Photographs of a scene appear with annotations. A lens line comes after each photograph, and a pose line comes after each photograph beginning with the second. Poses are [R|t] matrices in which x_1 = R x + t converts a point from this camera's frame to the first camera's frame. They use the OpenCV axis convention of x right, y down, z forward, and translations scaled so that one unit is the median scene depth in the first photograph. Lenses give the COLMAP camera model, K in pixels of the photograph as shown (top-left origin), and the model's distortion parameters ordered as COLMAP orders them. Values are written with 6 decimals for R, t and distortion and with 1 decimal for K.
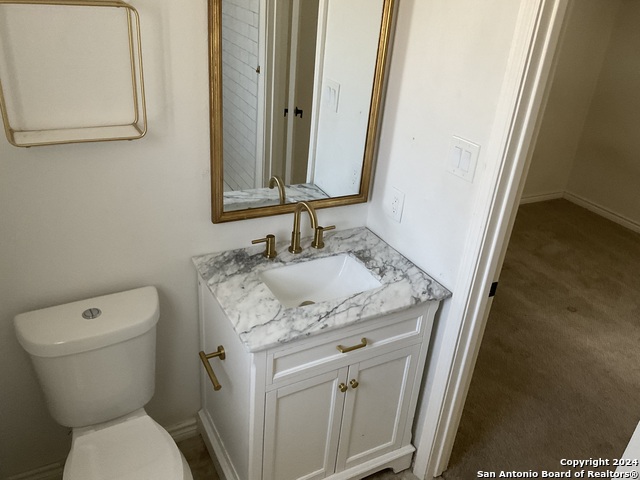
lens RADIAL K [[533.9, 0, 321.9], [0, 533.9, 242.0], [0, 0, 1]] dist [0.060043, -0.103851]
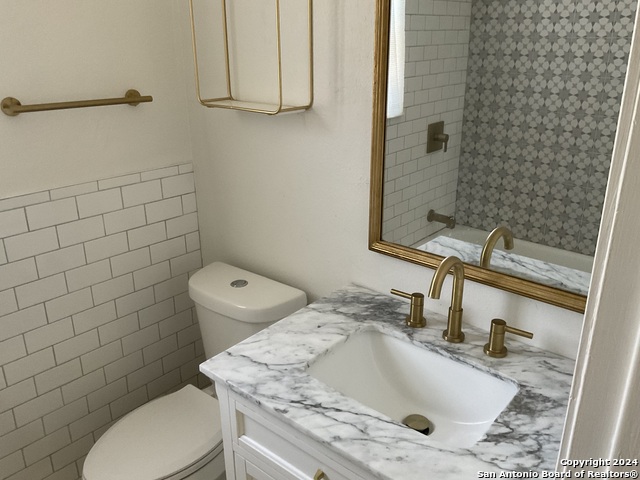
lens RADIAL K [[533.9, 0, 321.3], [0, 533.9, 236.6], [0, 0, 1]] dist [0.060043, -0.103851]
pose [[0.357062, 0.248031, -0.900548, 0.464204], [-0.407216, 0.908995, 0.088899, -0.090986], [0.840644, 0.334975, 0.425570, 0.592060]]
